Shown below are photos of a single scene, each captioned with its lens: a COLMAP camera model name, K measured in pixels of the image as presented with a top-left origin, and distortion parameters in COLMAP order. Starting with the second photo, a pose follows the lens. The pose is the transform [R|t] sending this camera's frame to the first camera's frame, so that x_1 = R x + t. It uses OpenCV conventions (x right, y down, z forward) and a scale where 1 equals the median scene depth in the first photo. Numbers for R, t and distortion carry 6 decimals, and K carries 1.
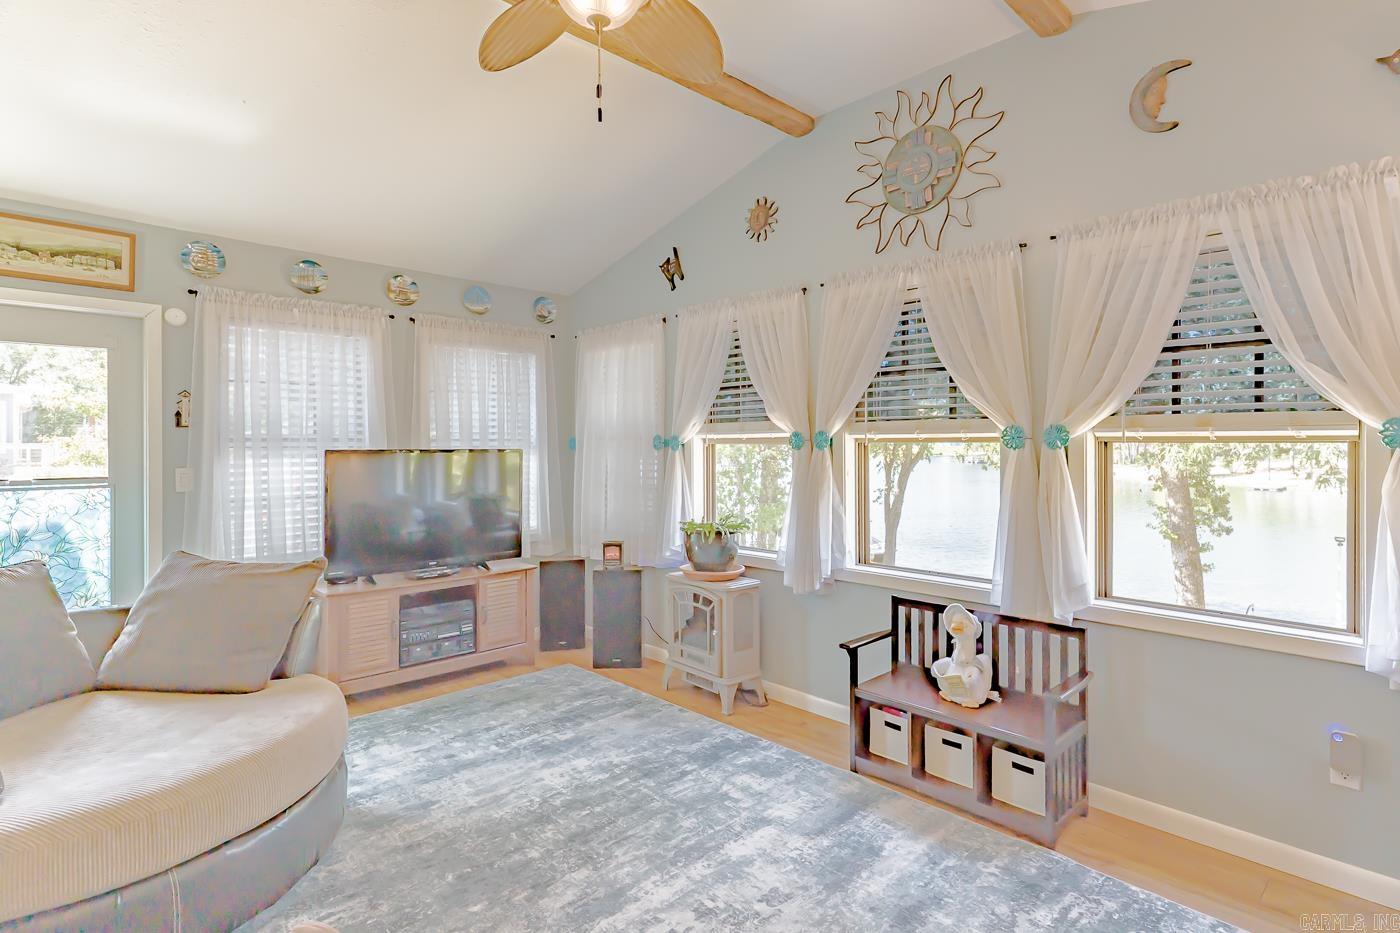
lens RADIAL K [[701.9, 0, 701.2], [0, 701.9, 443.0], [0, 0, 1]] dist [0.000330, 0.000364]
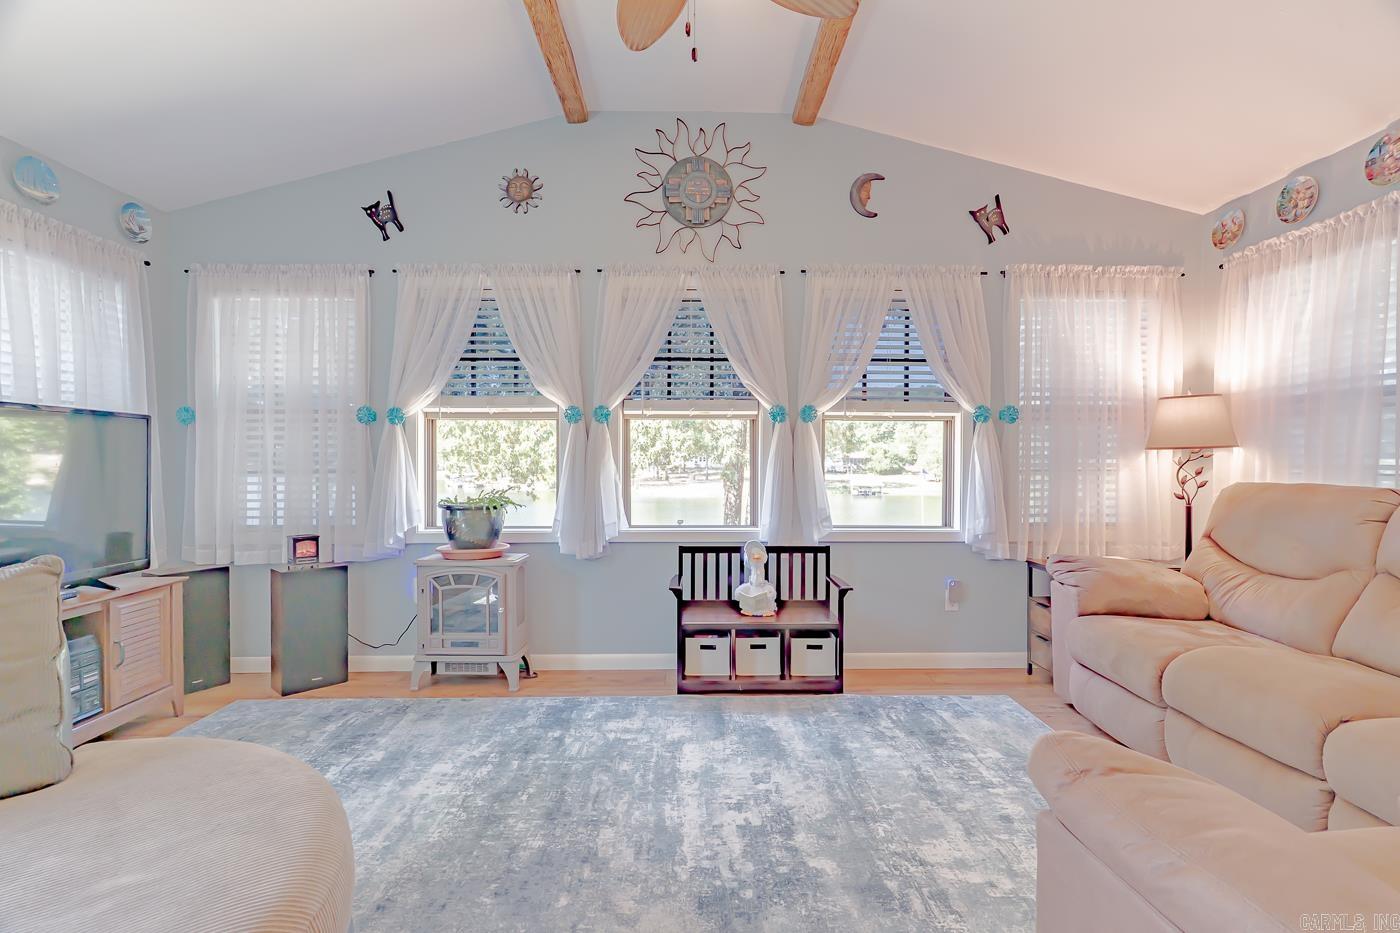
lens RADIAL K [[670.6, 0, 700.0], [0, 670.6, 466.5], [0, 0, 1]] dist [-0.000120, 0.000042]
pose [[0.685921, -0.004212, 0.727664, -0.549857], [-0.006823, 0.999902, 0.012219, 0.072508], [-0.727644, -0.013346, 0.685825, 0.208072]]
